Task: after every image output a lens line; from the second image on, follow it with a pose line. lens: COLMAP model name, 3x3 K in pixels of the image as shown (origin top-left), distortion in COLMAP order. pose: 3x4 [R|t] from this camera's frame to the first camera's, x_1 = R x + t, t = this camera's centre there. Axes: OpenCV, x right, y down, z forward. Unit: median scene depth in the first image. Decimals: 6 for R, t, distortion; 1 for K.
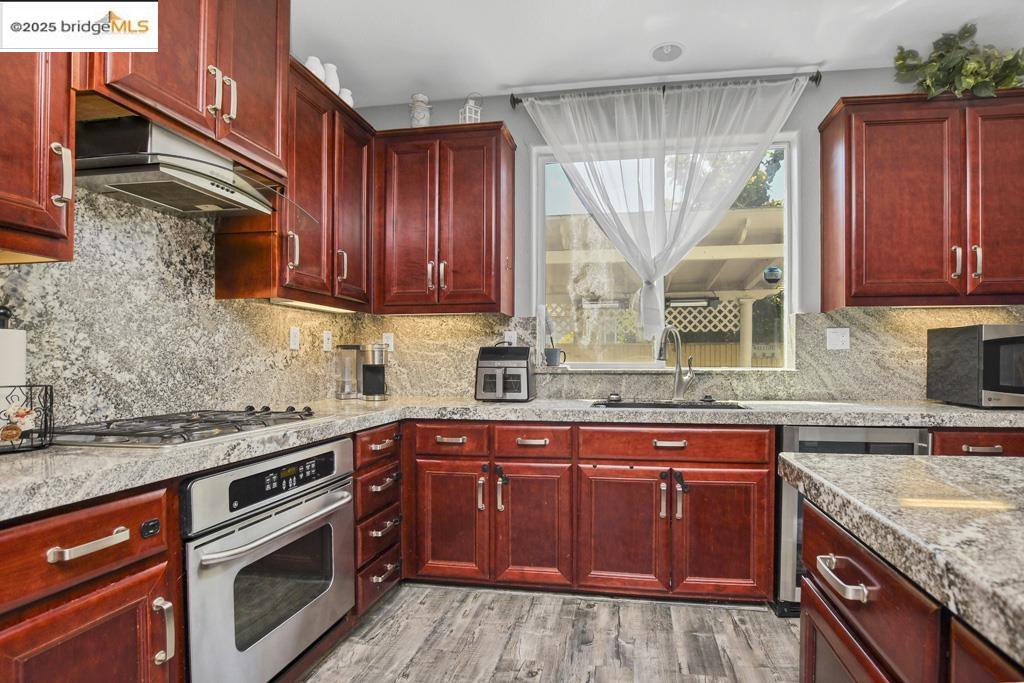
lens RADIAL K [[513.0, 0, 568.3], [0, 513.0, 365.5], [0, 0, 1]] dist [-0.026524, 0.000011]
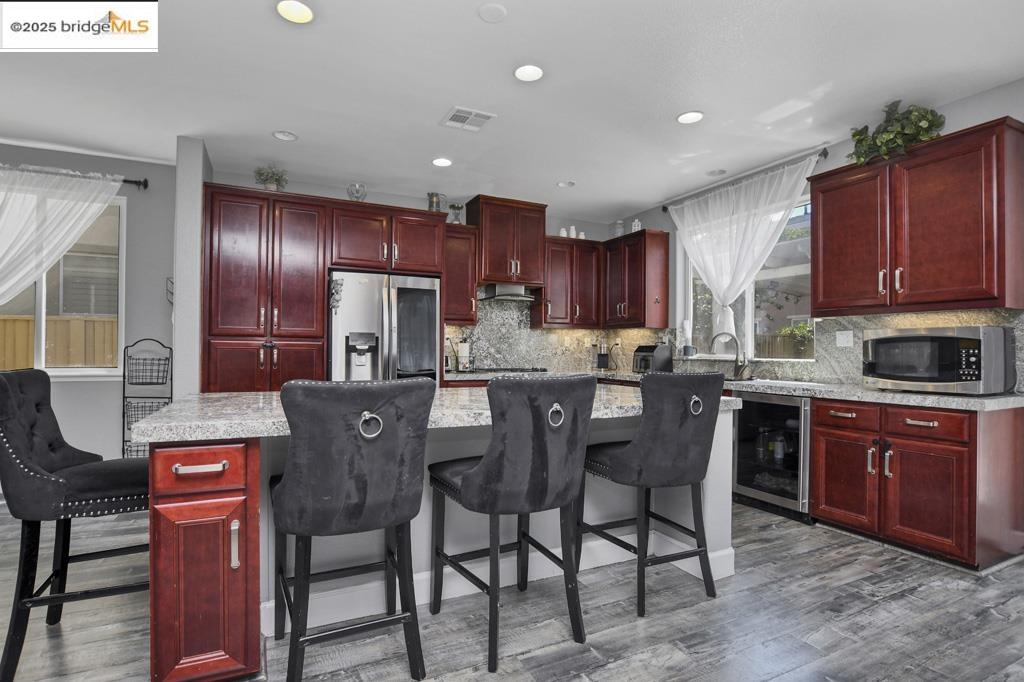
lens RADIAL K [[496.3, 0, 486.2], [0, 496.3, 343.8], [0, 0, 1]] dist [-0.021151, 0.000669]
pose [[0.535433, -0.004926, -0.844564, 1.115085], [-0.018441, 0.999676, -0.017522, 0.001843], [0.844377, 0.024956, 0.535169, -0.497658]]
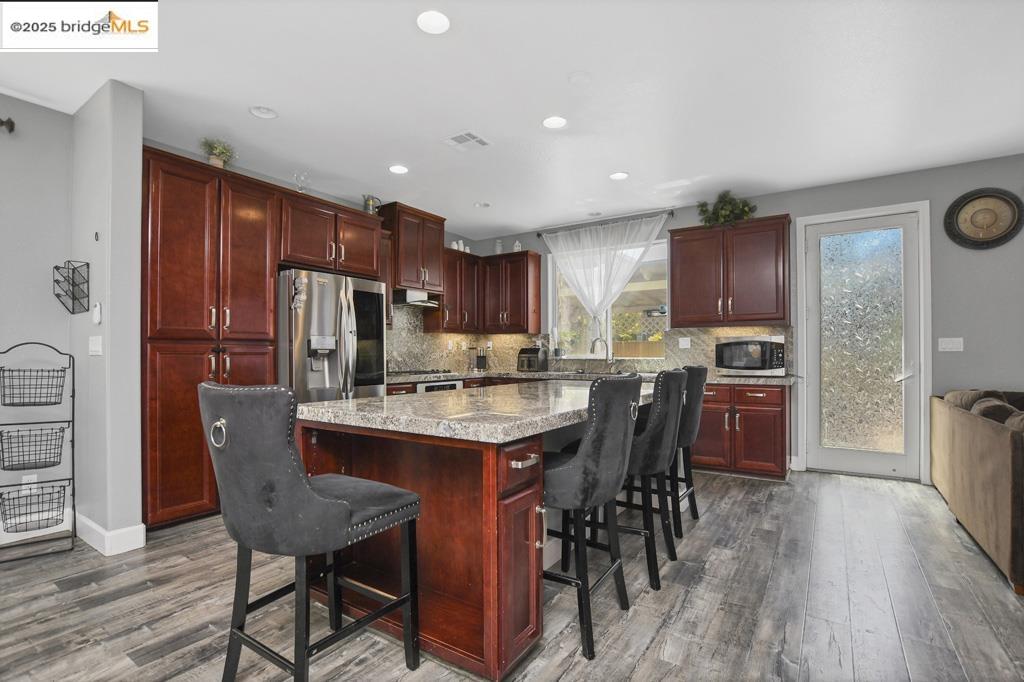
lens RADIAL K [[490.3, 0, 498.7], [0, 490.3, 347.6], [0, 0, 1]] dist [-0.020167, 0.000152]
pose [[0.895412, -0.007353, -0.445179, 0.724448], [-0.003000, 0.999741, -0.022547, 0.011071], [0.445229, 0.021525, 0.895158, -1.017927]]
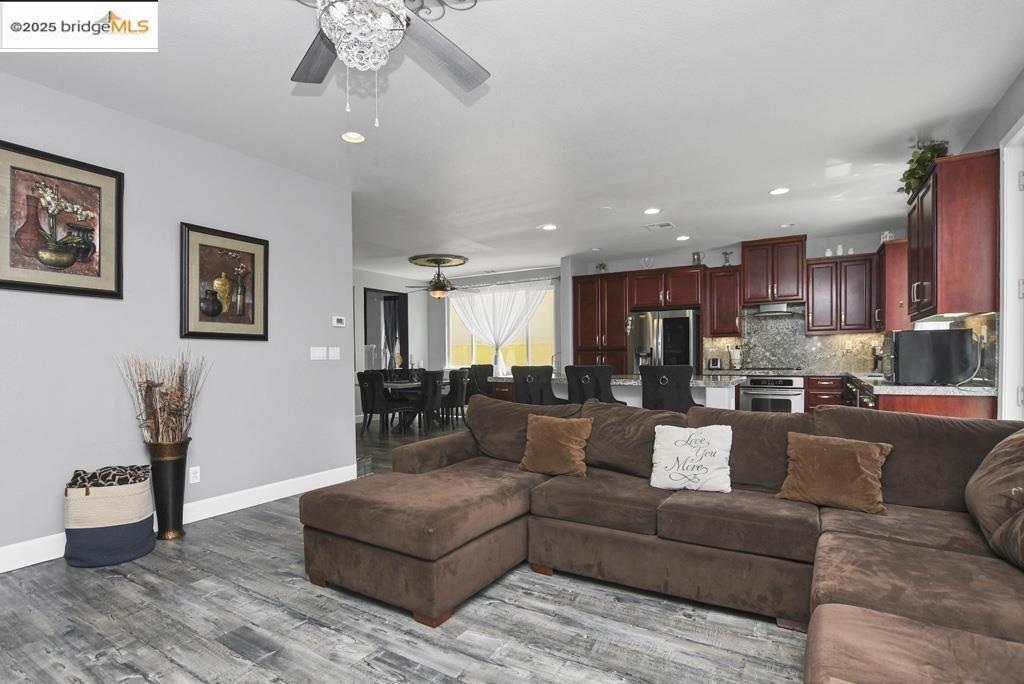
lens RADIAL K [[482.1, 0, 509.2], [0, 482.1, 351.1], [0, 0, 1]] dist [-0.016020, 0.000170]
pose [[-0.399478, -0.002410, -0.916740, 2.270259], [-0.002176, 0.999996, -0.001681, -0.016152], [0.916740, 0.001323, -0.399482, 0.349905]]
